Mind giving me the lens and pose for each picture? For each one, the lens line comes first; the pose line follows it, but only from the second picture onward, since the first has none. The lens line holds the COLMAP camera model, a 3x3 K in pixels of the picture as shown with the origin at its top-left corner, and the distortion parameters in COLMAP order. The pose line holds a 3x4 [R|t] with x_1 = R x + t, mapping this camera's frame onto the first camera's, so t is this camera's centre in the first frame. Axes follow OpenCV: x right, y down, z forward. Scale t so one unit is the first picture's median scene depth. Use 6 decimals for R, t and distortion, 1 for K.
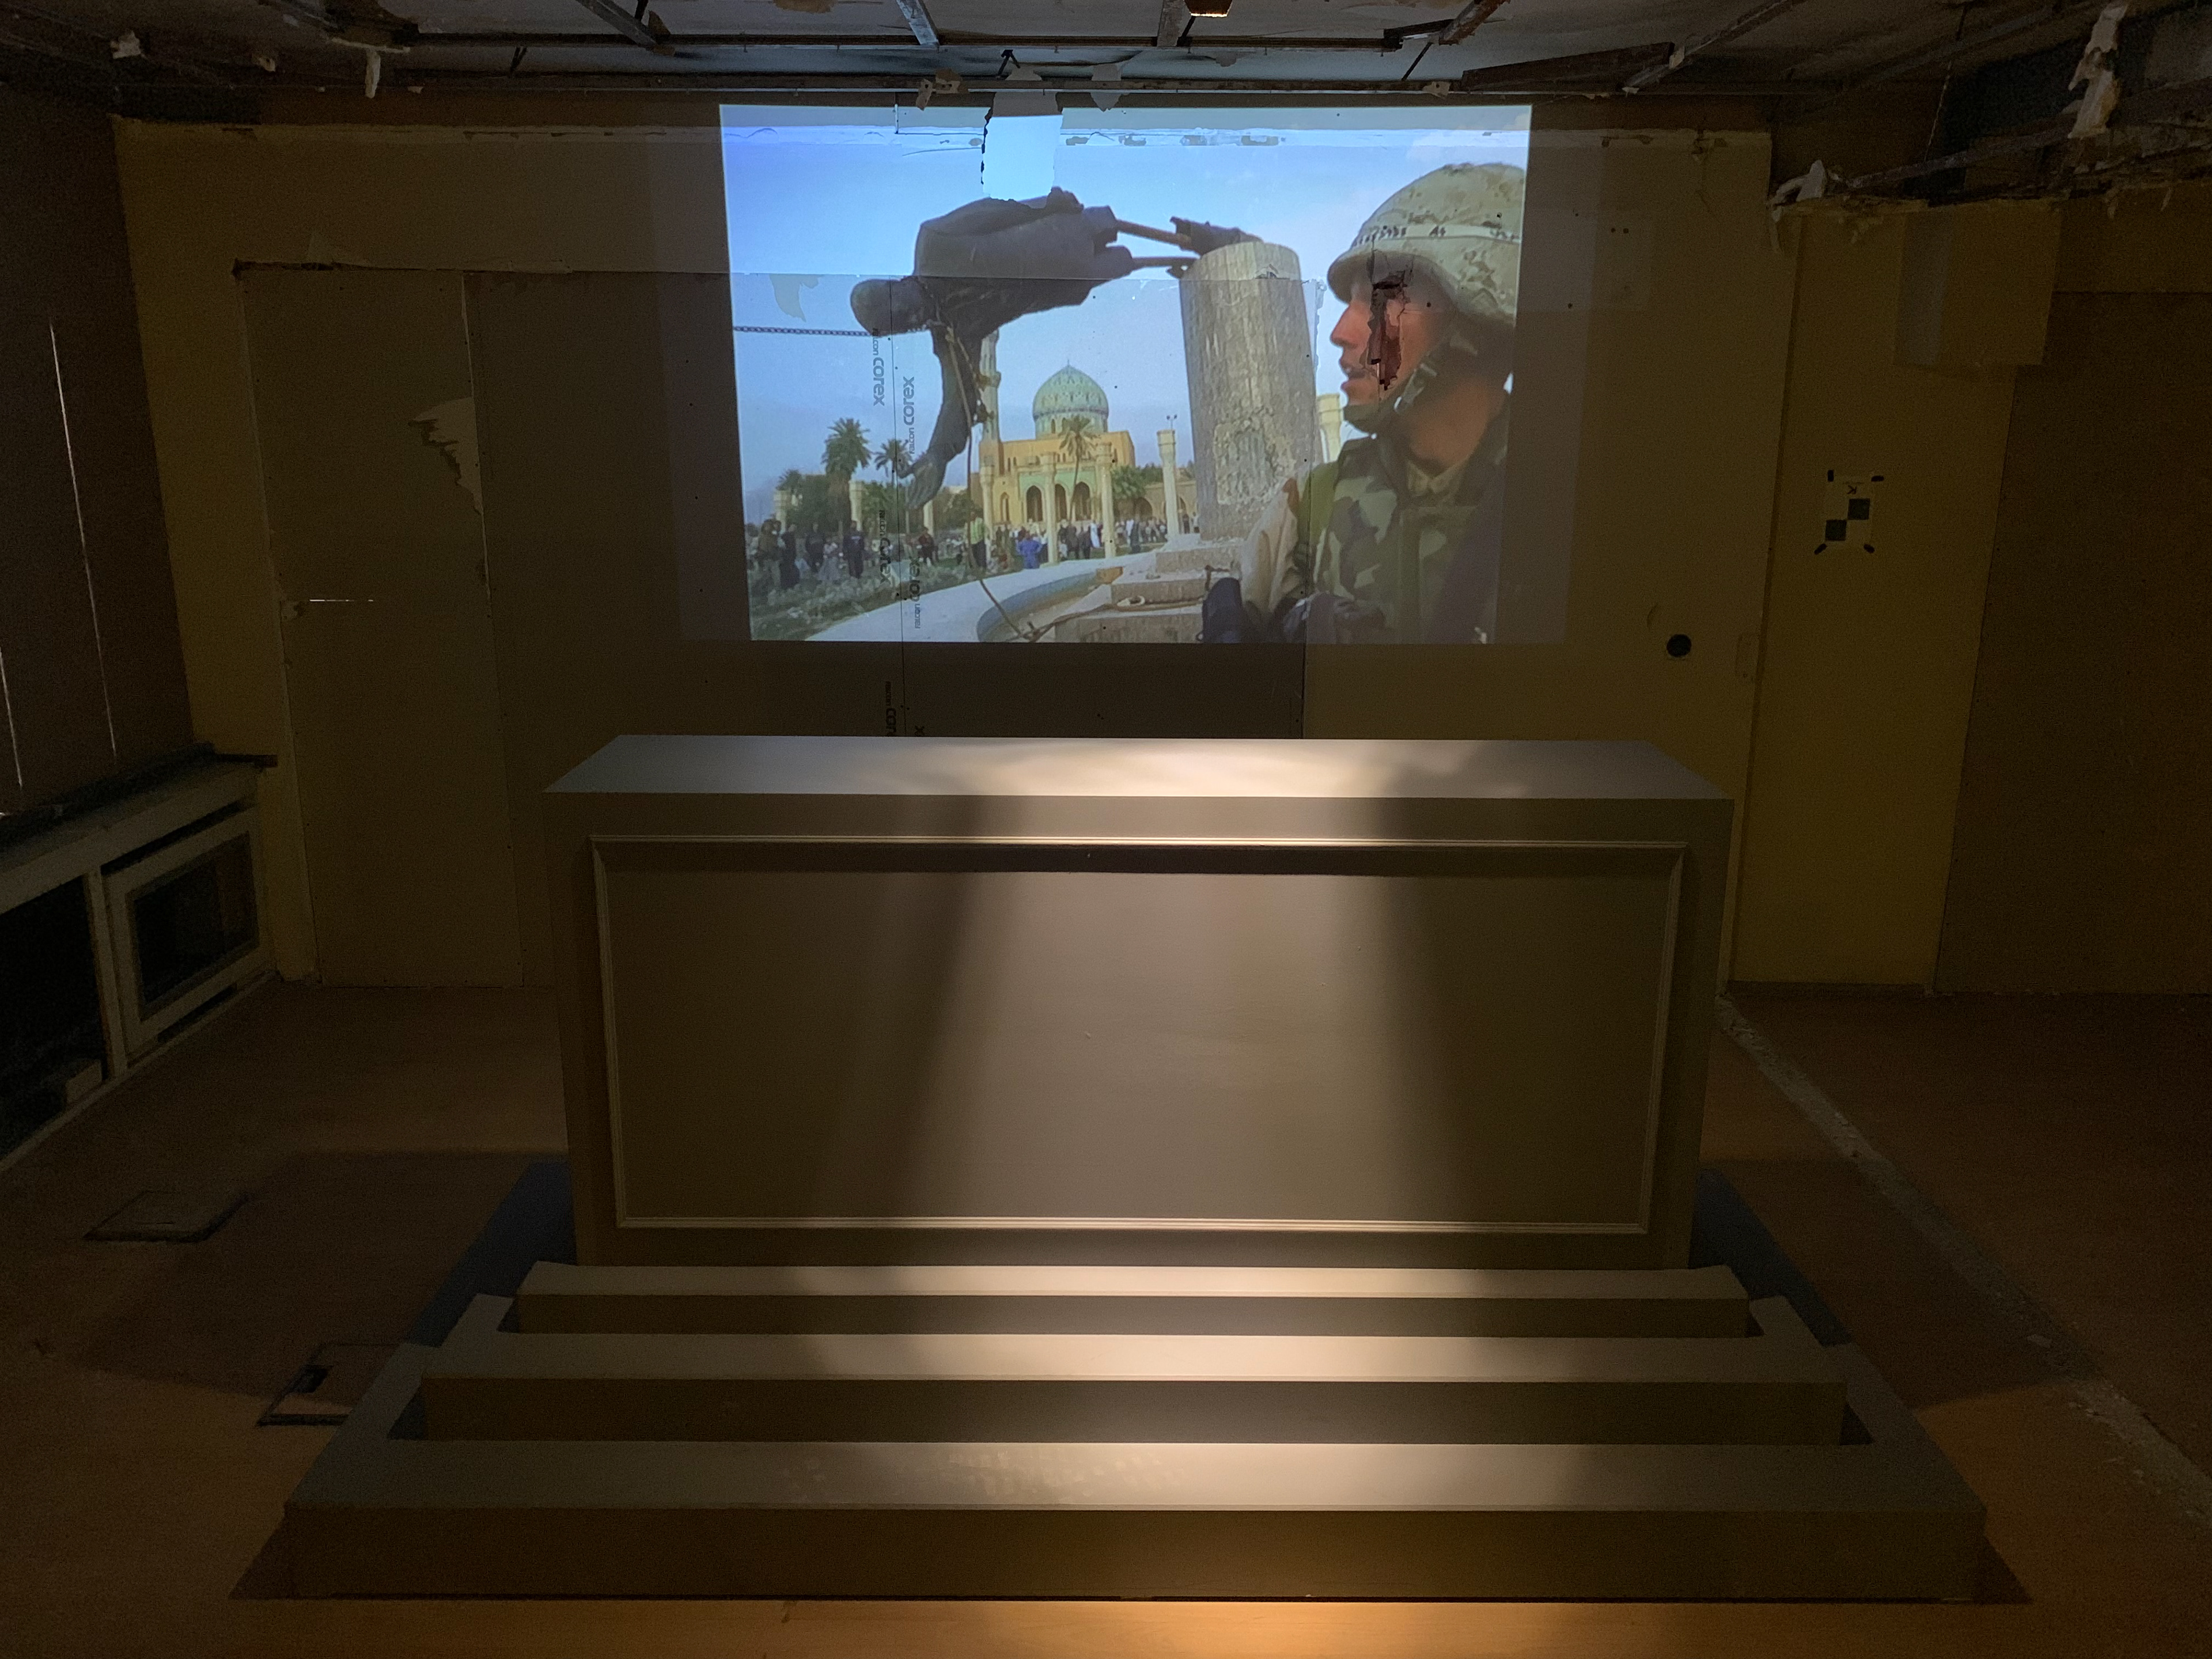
lens RADIAL K [[1691.4, 0, 1115.8], [0, 1691.4, 807.6], [0, 0, 1]] dist [0.023858, -0.024477]
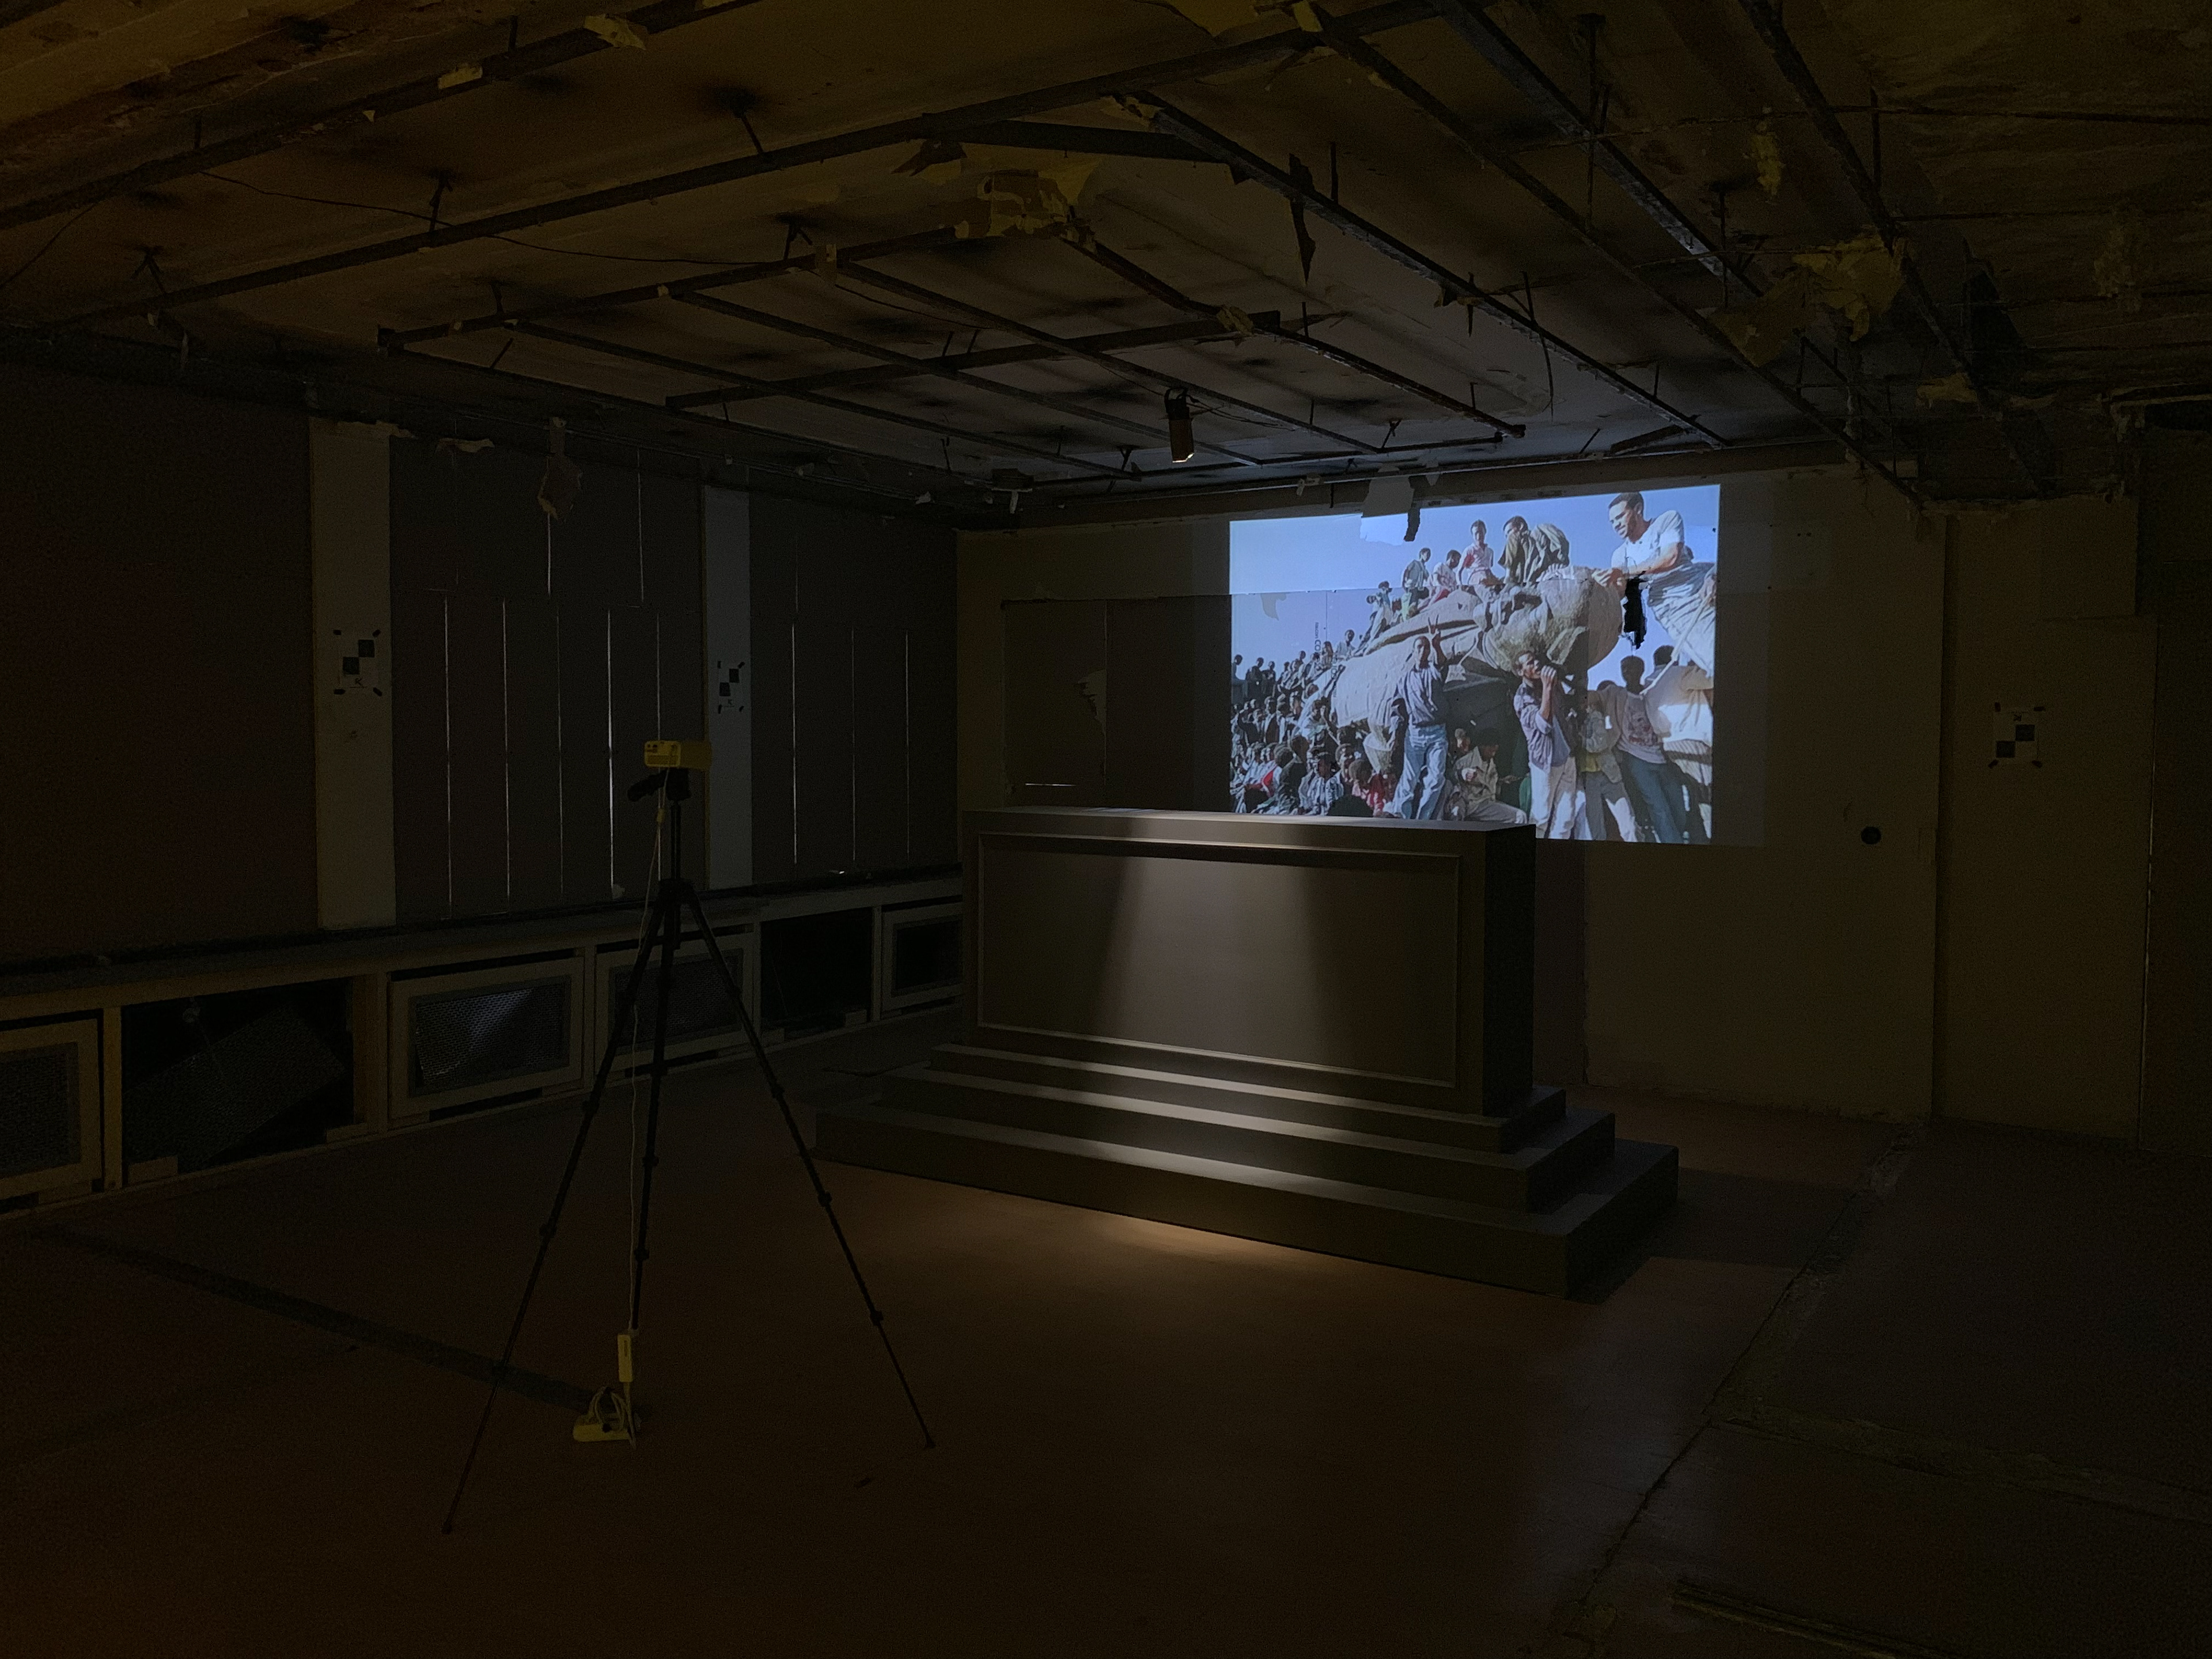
lens RADIAL K [[1691.4, 0, 1103.3], [0, 1691.4, 814.9], [0, 0, 1]] dist [0.023858, -0.024477]
pose [[0.839647, 0.026090, -0.542505, 0.746775], [-0.132611, 0.978463, -0.158189, 0.237047], [0.526694, 0.204765, 0.825024, -0.529583]]
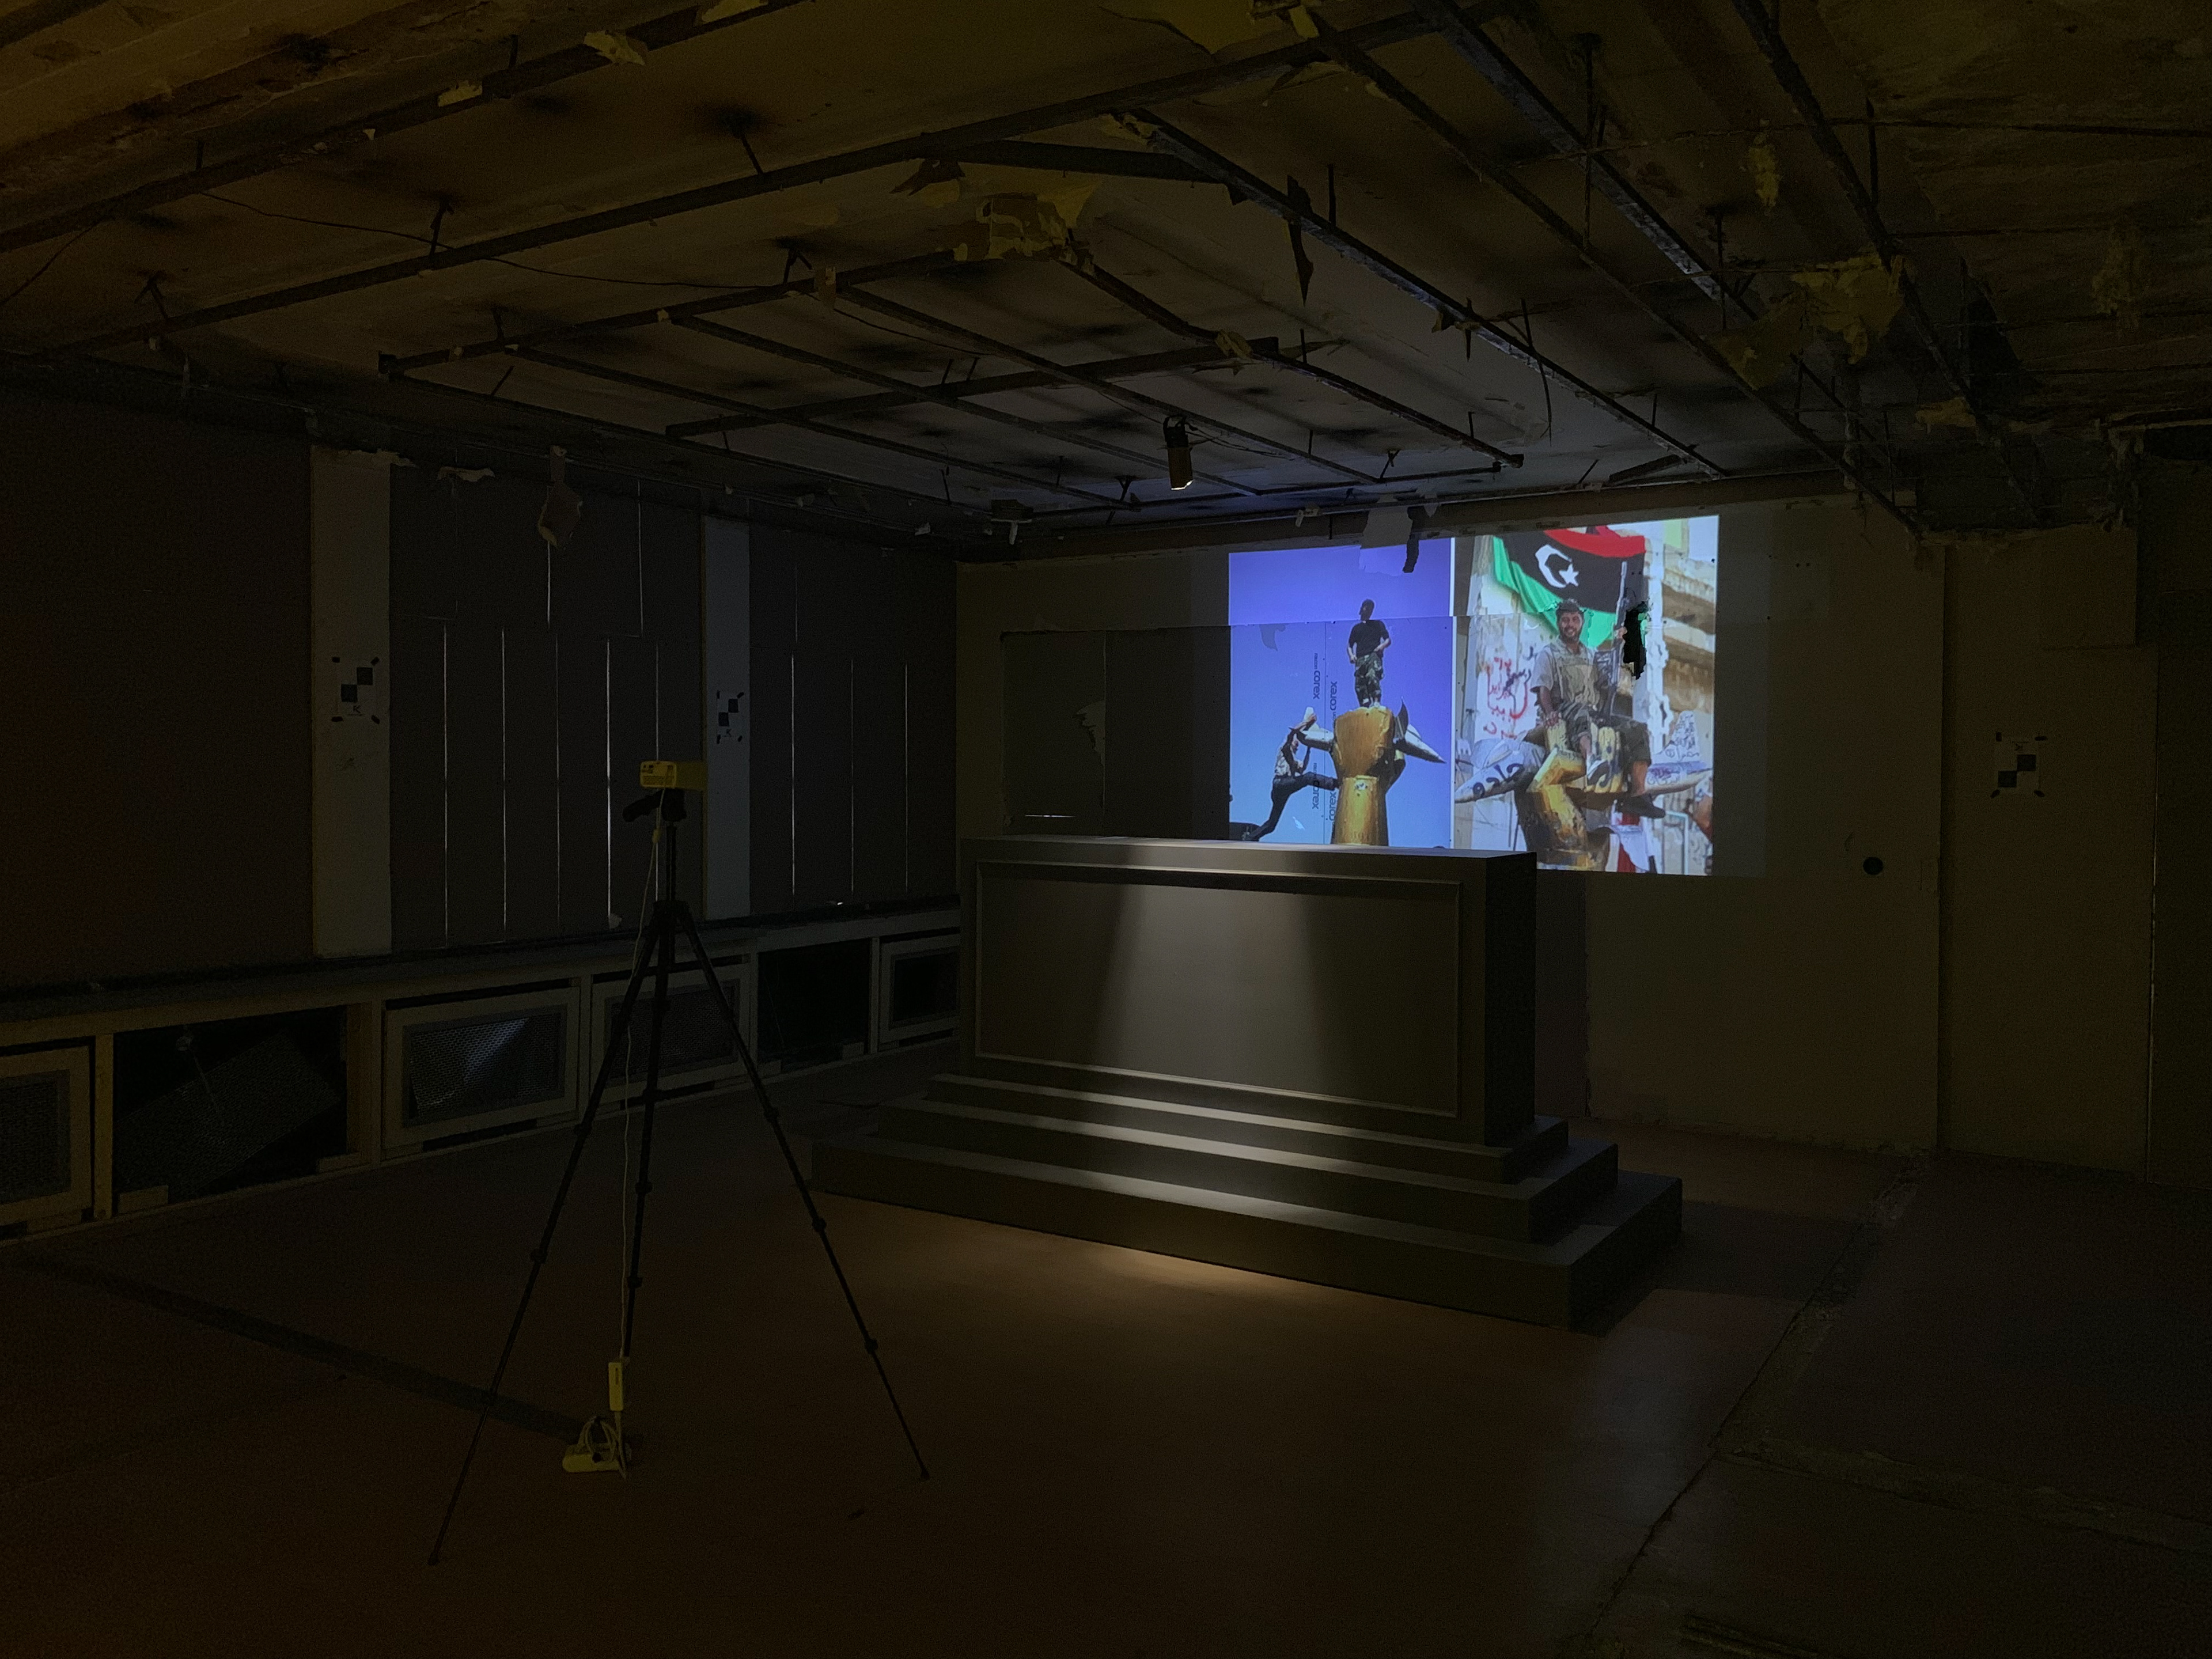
lens RADIAL K [[1691.4, 0, 1101.0], [0, 1691.4, 812.6], [0, 0, 1]] dist [0.023858, -0.024477]
pose [[0.838925, 0.013744, -0.544074, 0.744844], [-0.133813, 0.974203, -0.181721, 0.245704], [0.527541, 0.225254, 0.819122, -0.522312]]
